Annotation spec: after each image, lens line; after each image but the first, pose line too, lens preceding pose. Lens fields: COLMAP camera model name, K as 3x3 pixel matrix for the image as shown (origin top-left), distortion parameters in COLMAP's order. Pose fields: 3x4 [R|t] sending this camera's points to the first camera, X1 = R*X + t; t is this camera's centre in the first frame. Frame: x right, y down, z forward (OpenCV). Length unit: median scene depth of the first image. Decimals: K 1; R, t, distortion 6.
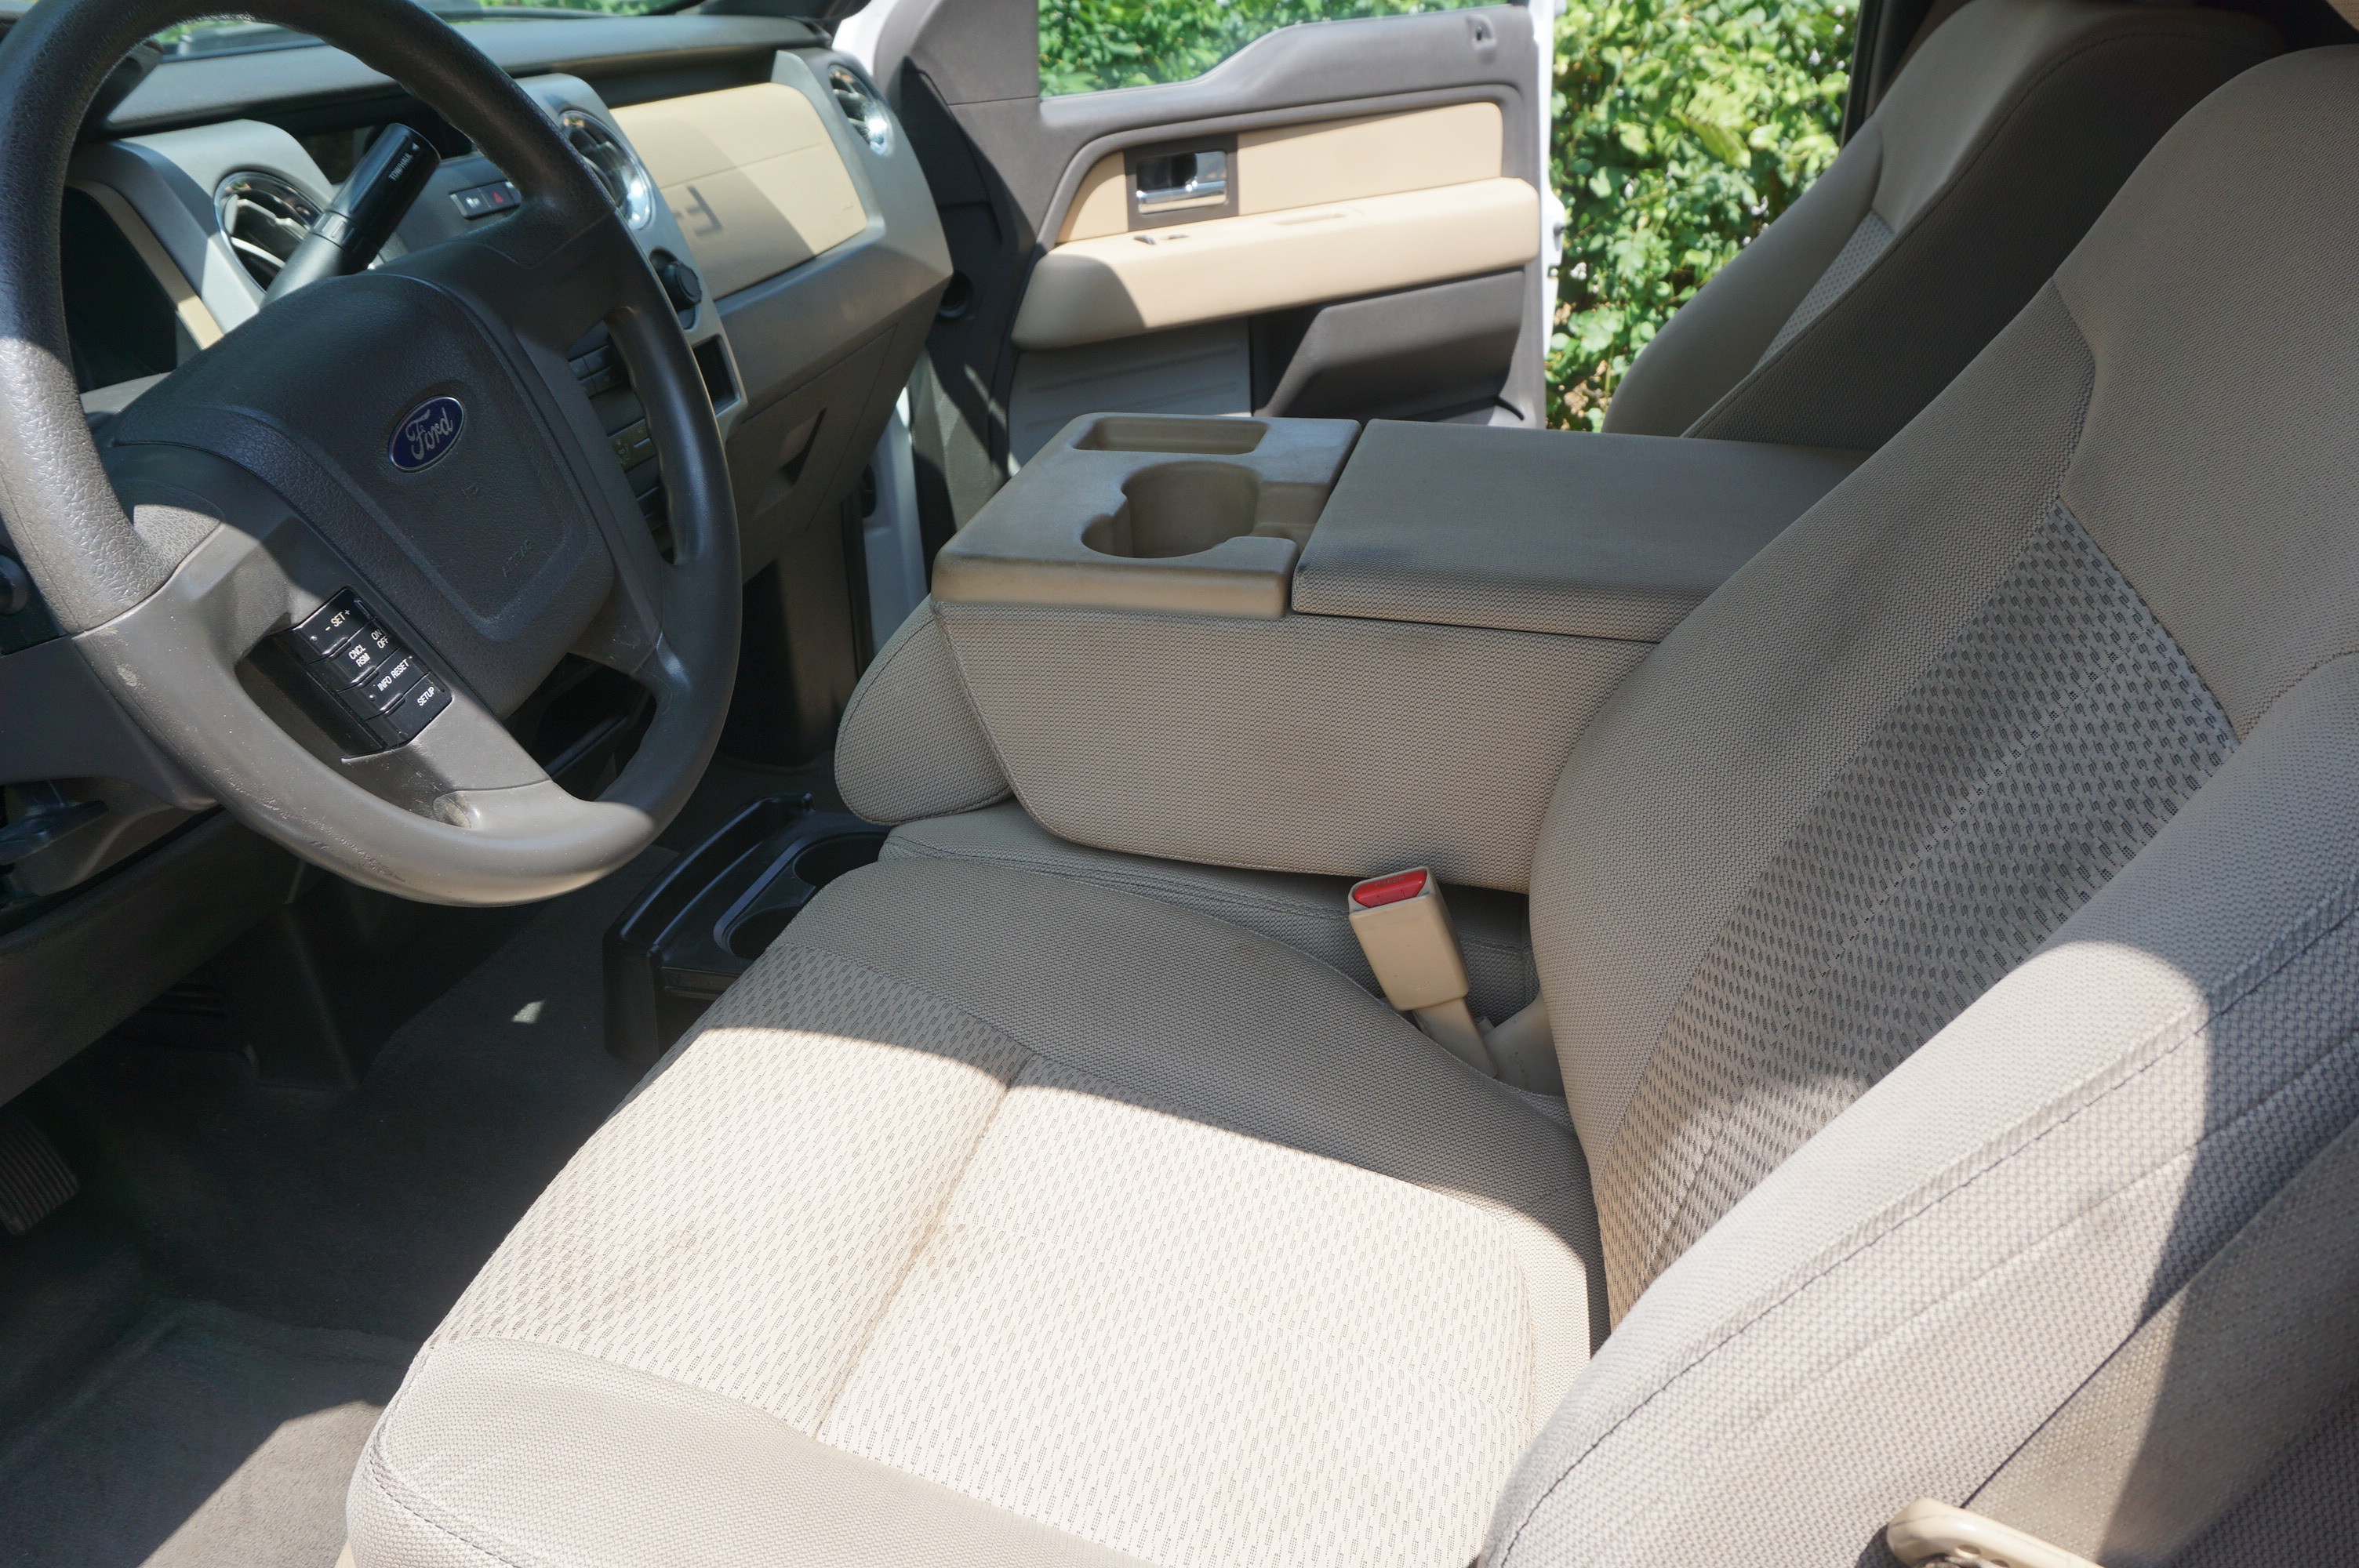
lens RADIAL K [[1917.6, 0, 1183.1], [0, 1917.6, 784.9], [0, 0, 1]] dist [0.001332, 0.007004]
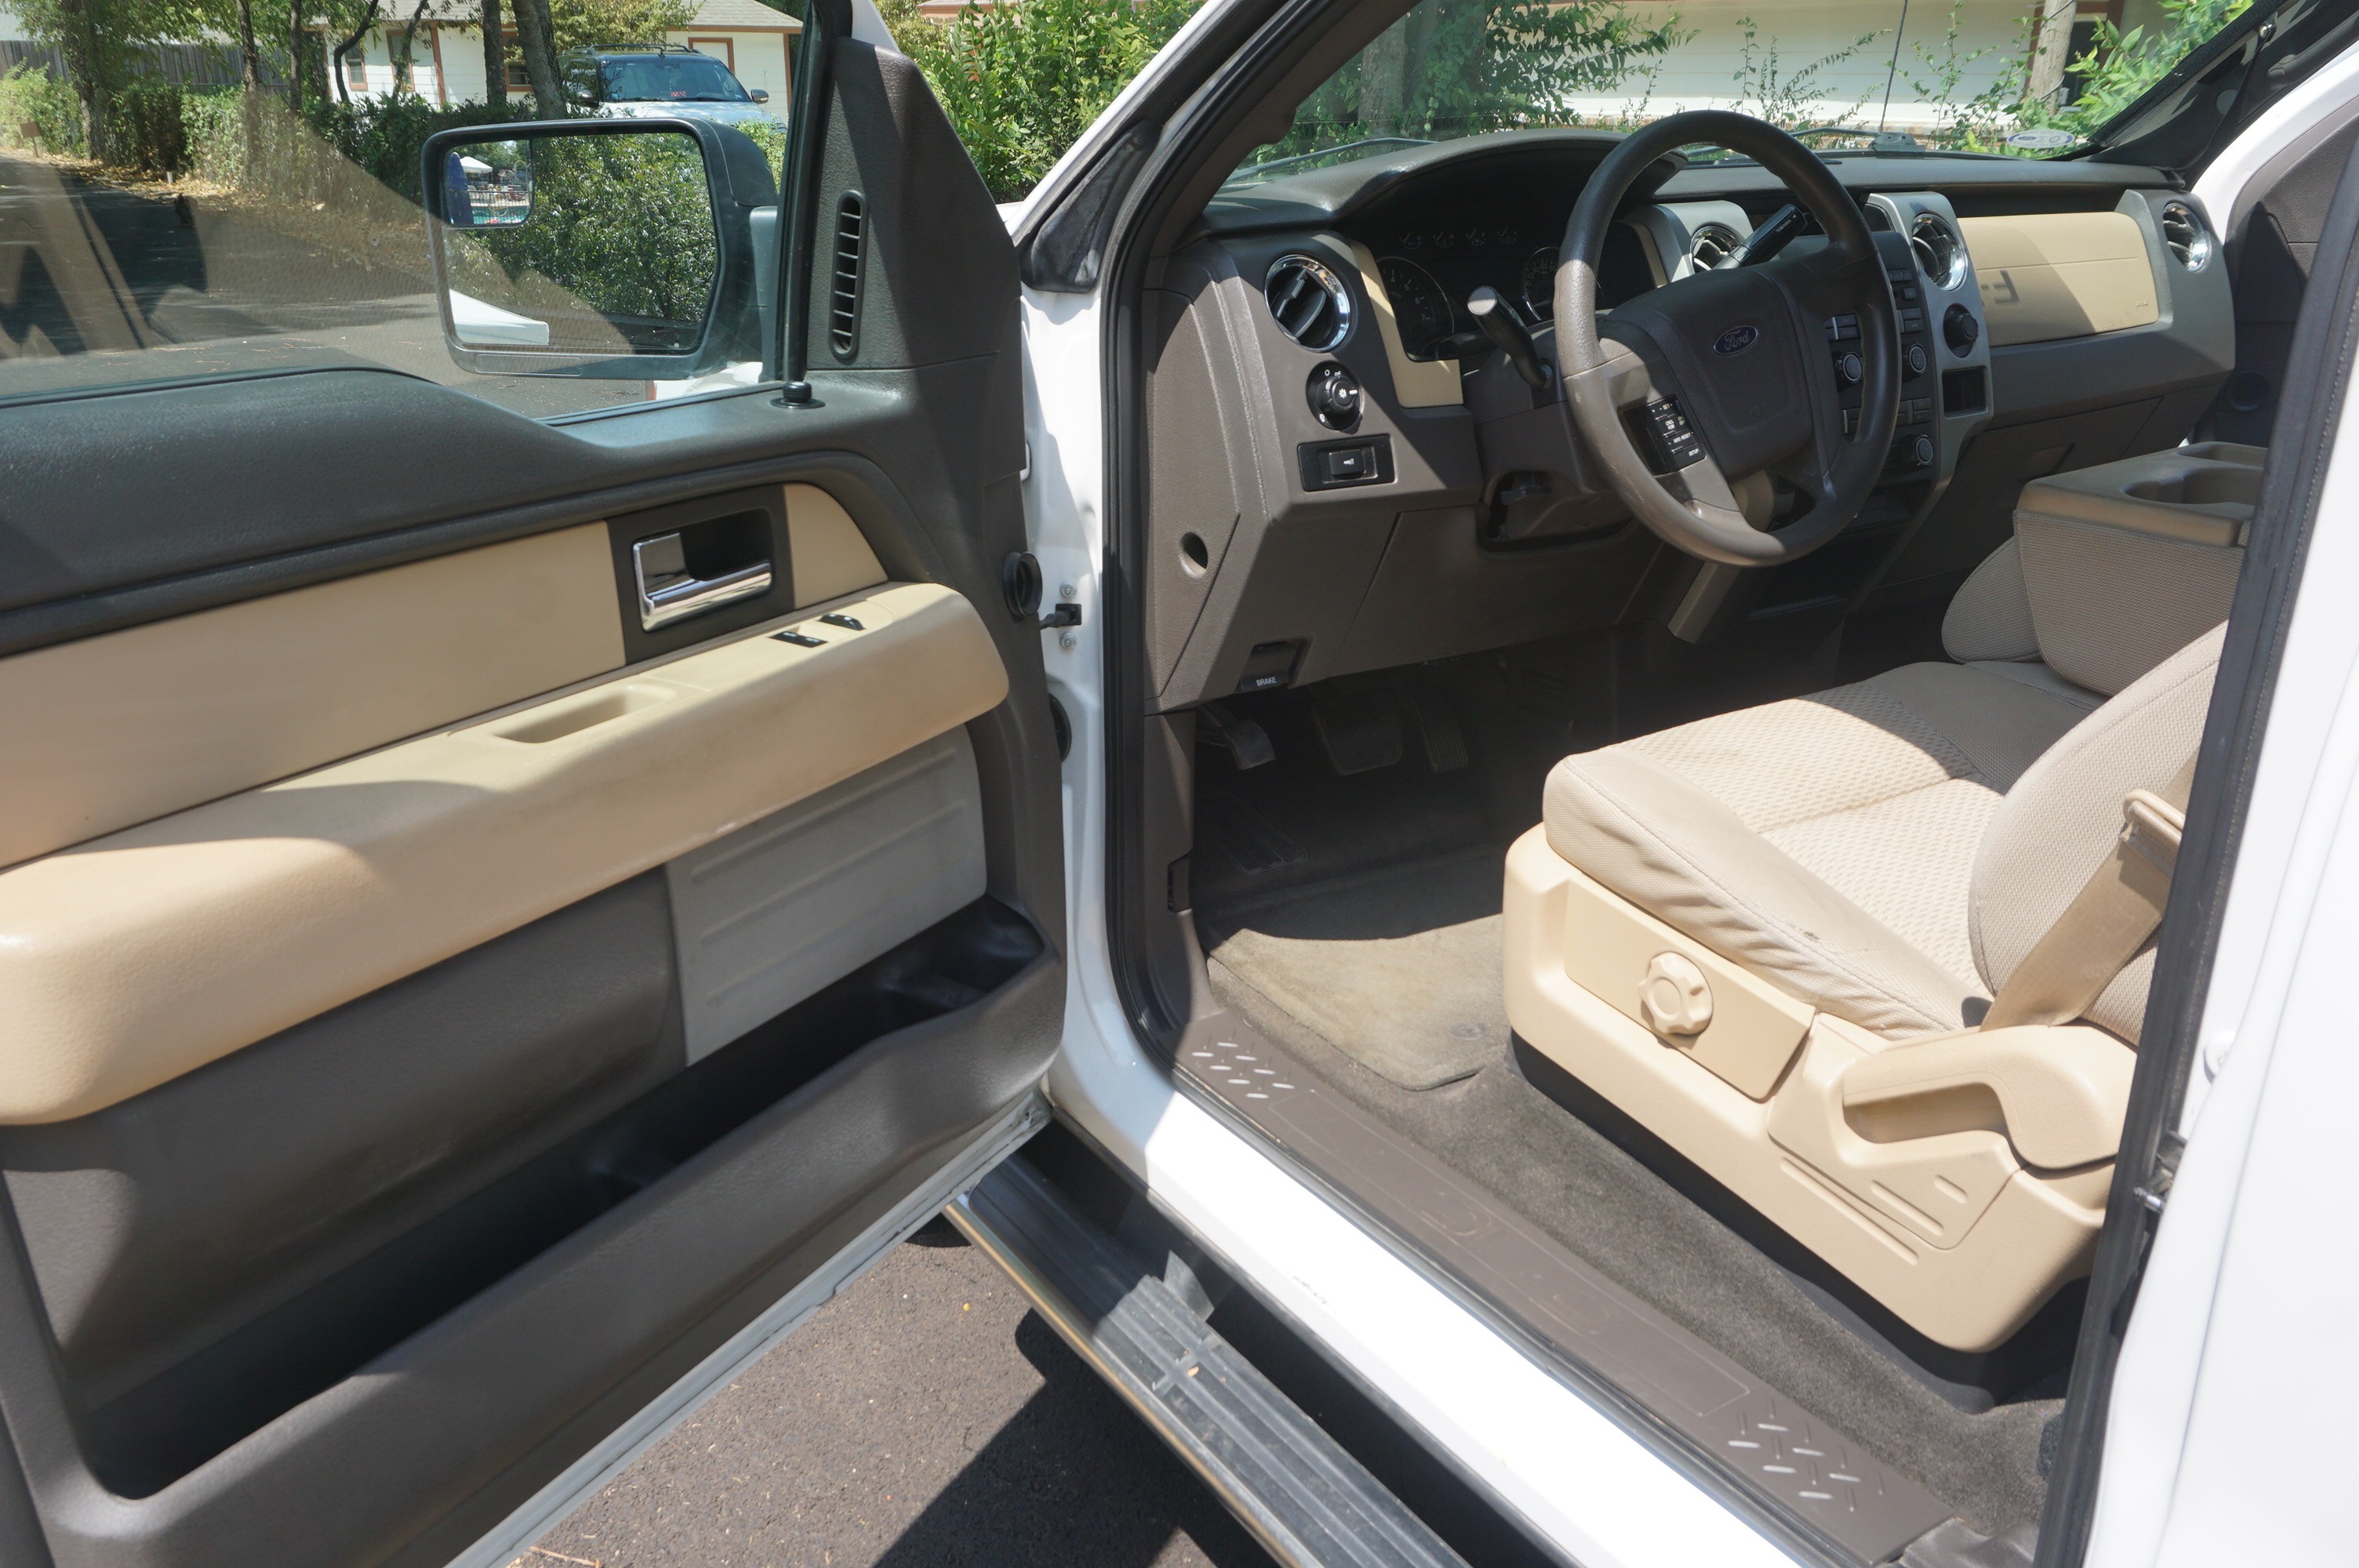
lens RADIAL K [[1917.6, 0, 1182.6], [0, 1917.6, 780.5], [0, 0, 1]] dist [0.001332, 0.007004]
pose [[0.727850, 0.251467, -0.637964, 0.506756], [-0.294360, 0.954835, 0.040536, 0.298532], [0.619344, 0.158287, 0.768998, -0.742284]]
